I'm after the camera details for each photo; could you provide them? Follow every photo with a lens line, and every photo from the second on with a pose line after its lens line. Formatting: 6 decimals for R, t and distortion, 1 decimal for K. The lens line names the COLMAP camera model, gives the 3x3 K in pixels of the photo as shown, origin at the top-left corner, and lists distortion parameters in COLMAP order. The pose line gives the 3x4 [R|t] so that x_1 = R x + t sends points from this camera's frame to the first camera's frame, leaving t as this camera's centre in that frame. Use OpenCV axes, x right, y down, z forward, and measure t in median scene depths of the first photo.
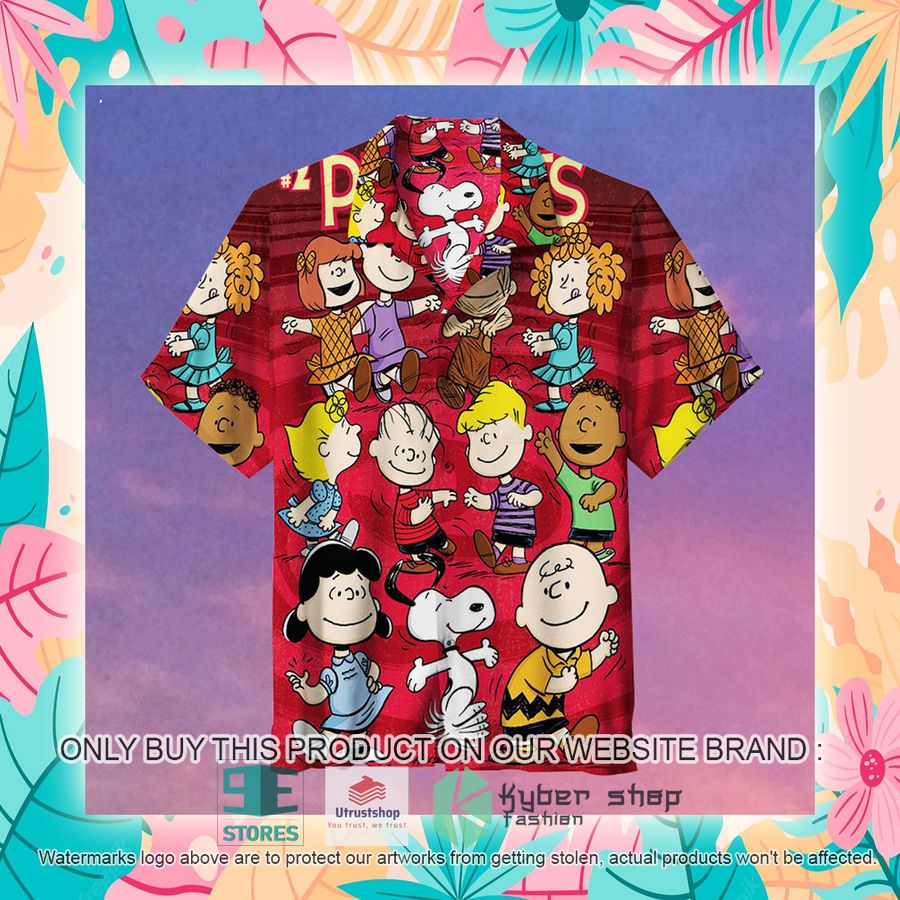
lens RADIAL K [[4369.6, 0, 449.8], [0, 4369.6, 450.2], [0, 0, 1]] dist [0.005359, 0.000000]
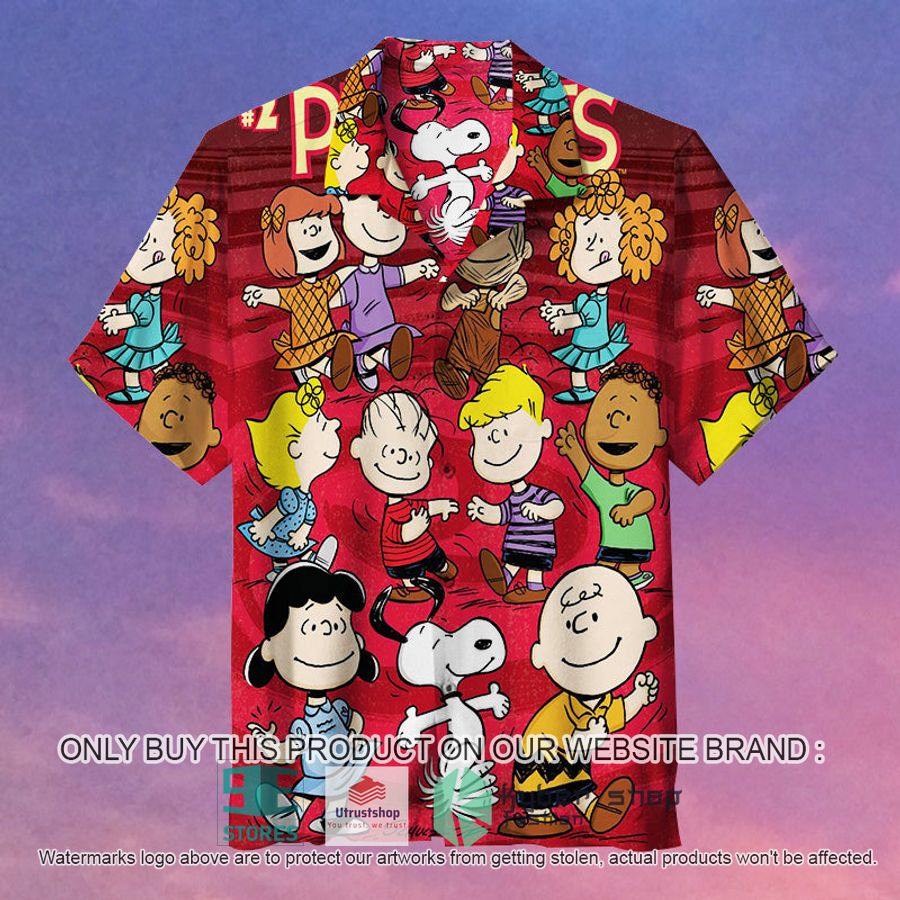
lens RADIAL K [[4369.6, 0, 449.9], [0, 4369.6, 450.3], [0, 0, 1]] dist [0.005359, 0.000000]
pose [[1.000000, -0.000011, 0.000019, -0.000034], [0.000011, 1.000000, 0.000020, -0.000043], [-0.000019, -0.000020, 1.000000, 0.189319]]
